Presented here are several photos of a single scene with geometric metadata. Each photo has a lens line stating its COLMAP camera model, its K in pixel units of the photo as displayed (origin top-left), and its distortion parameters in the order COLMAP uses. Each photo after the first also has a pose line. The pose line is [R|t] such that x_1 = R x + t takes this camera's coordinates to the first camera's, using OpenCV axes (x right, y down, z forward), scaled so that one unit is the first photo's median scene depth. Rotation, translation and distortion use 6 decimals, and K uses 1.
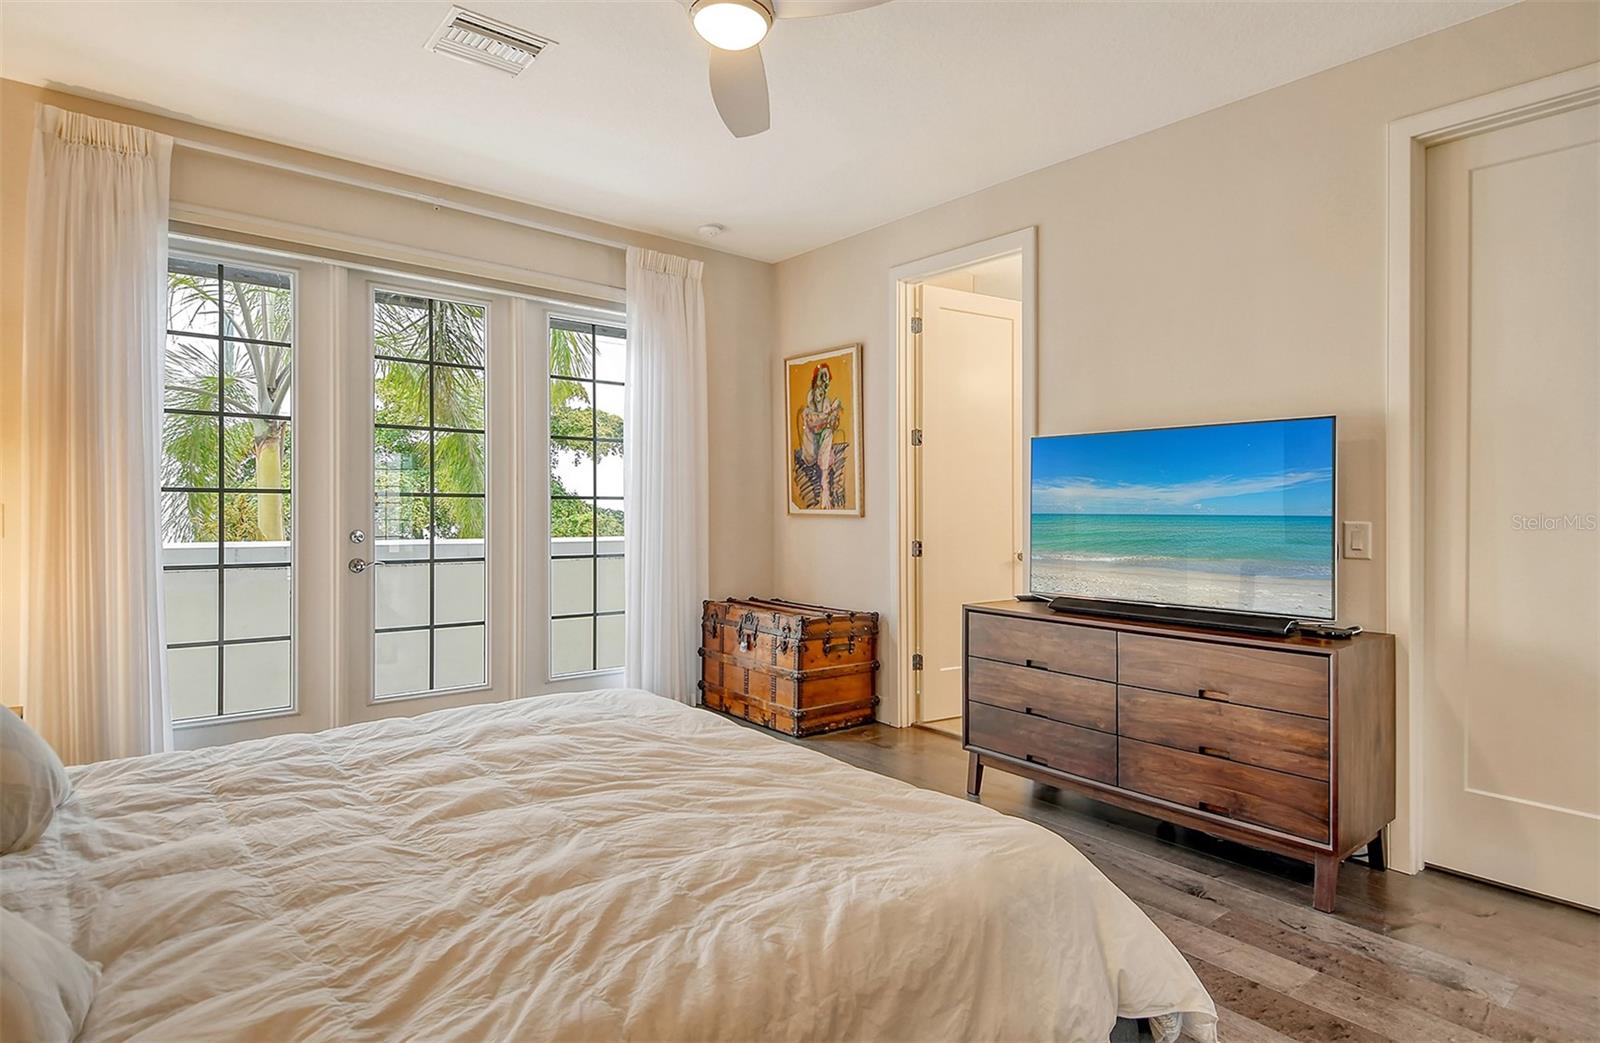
lens RADIAL K [[854.5, 0, 813.8], [0, 854.5, 516.5], [0, 0, 1]] dist [0.026570, -0.023480]
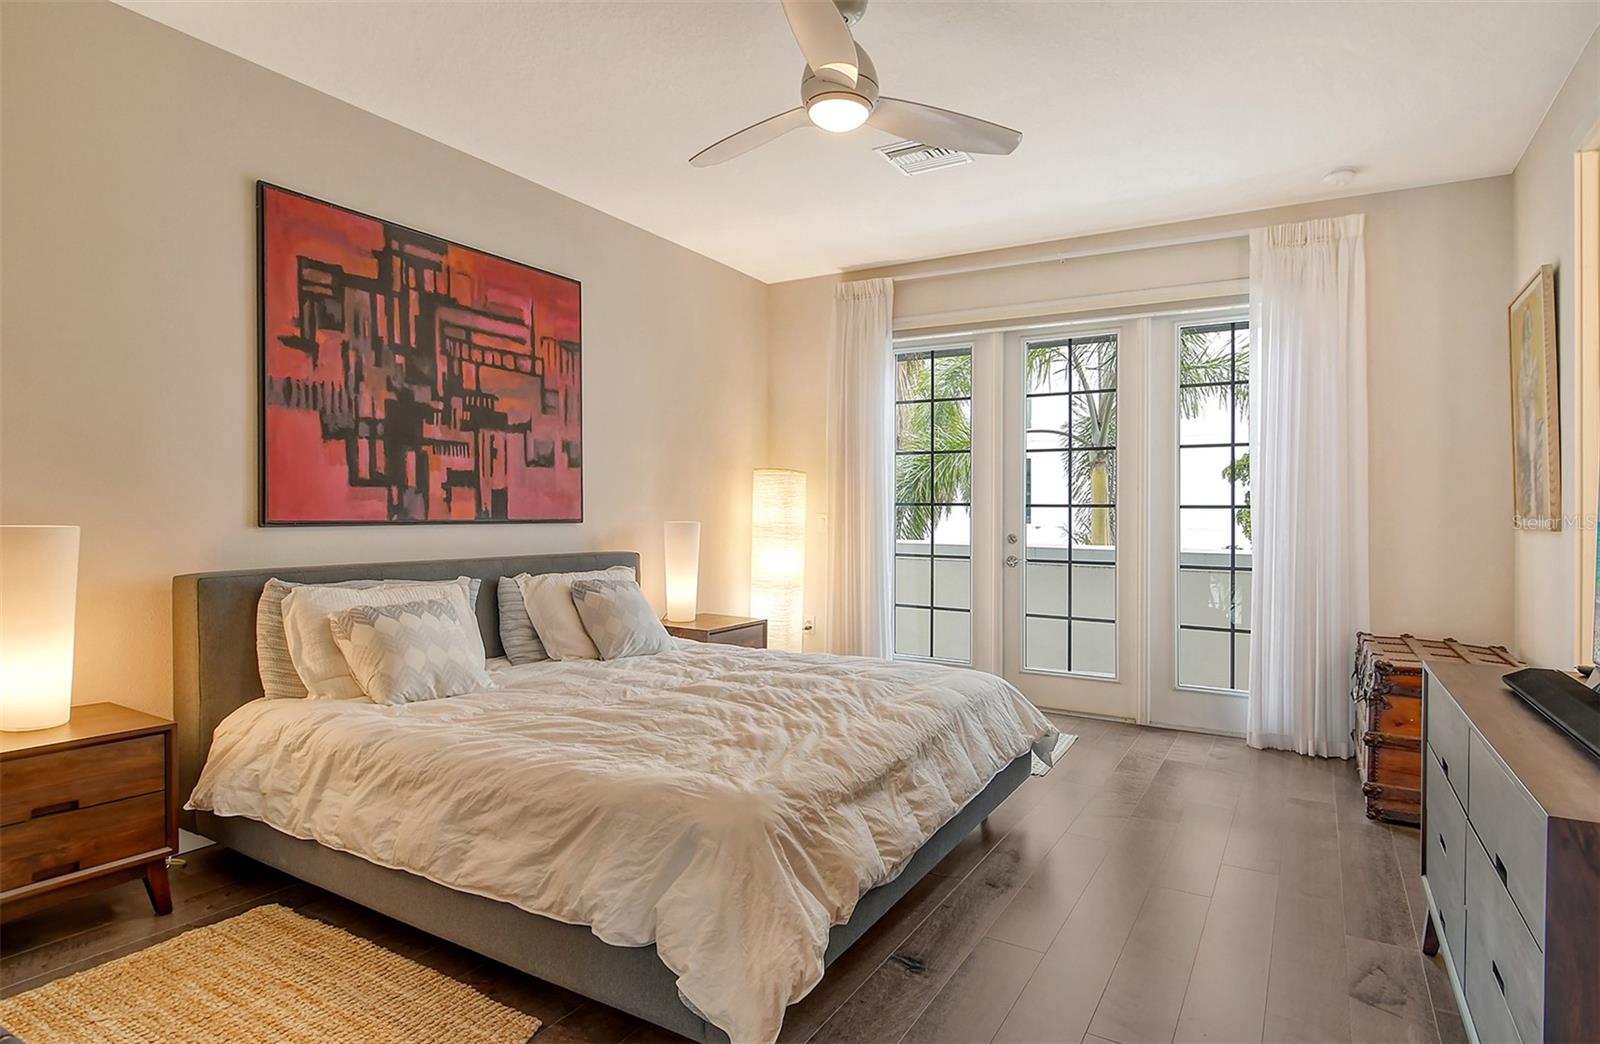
lens RADIAL K [[854.5, 0, 803.2], [0, 854.5, 521.7], [0, 0, 1]] dist [0.026570, -0.023480]
pose [[0.340270, 0.004652, -0.940316, 0.569100], [-0.011774, 0.999930, 0.000687, -0.000124], [0.940254, 0.010837, 0.340301, 0.286851]]
